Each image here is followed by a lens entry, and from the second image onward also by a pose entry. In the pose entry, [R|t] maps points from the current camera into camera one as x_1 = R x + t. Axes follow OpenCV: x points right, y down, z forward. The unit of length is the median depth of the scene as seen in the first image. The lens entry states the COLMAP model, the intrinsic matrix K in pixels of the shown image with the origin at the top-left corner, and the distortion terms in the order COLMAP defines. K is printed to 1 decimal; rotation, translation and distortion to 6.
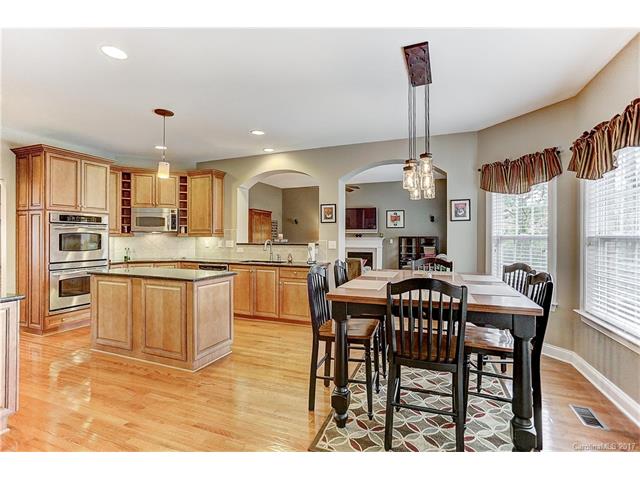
lens RADIAL K [[313.2, 0, 319.1], [0, 313.2, 234.9], [0, 0, 1]] dist [-0.050567, 0.034962]
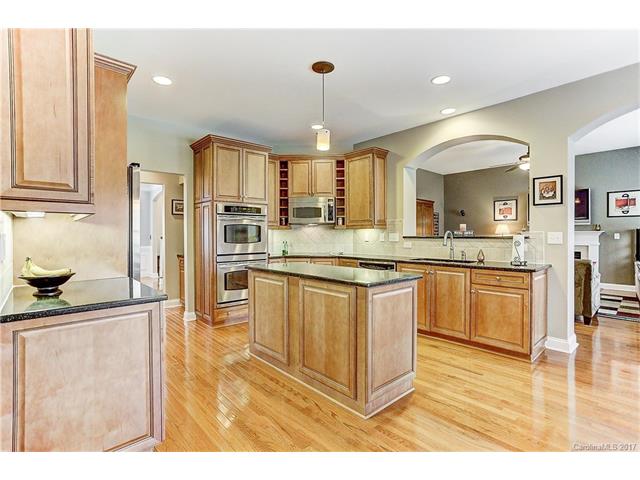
lens RADIAL K [[313.2, 0, 319.1], [0, 313.2, 234.9], [0, 0, 1]] dist [-0.050567, 0.034962]
pose [[0.898364, -0.002099, -0.439248, -0.126626], [0.005432, 0.999965, 0.006330, 0.019986], [0.439219, -0.008072, 0.898344, 0.217712]]
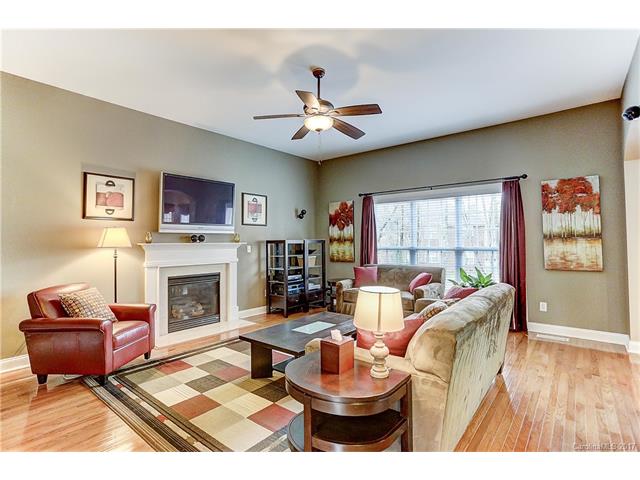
lens RADIAL K [[313.2, 0, 319.1], [0, 313.2, 234.9], [0, 0, 1]] dist [-0.050567, 0.034962]
pose [[0.296683, 0.010562, 0.954917, -0.545028], [0.003458, 0.999920, -0.012134, 0.004741], [-0.954970, 0.006902, 0.296623, 1.519653]]
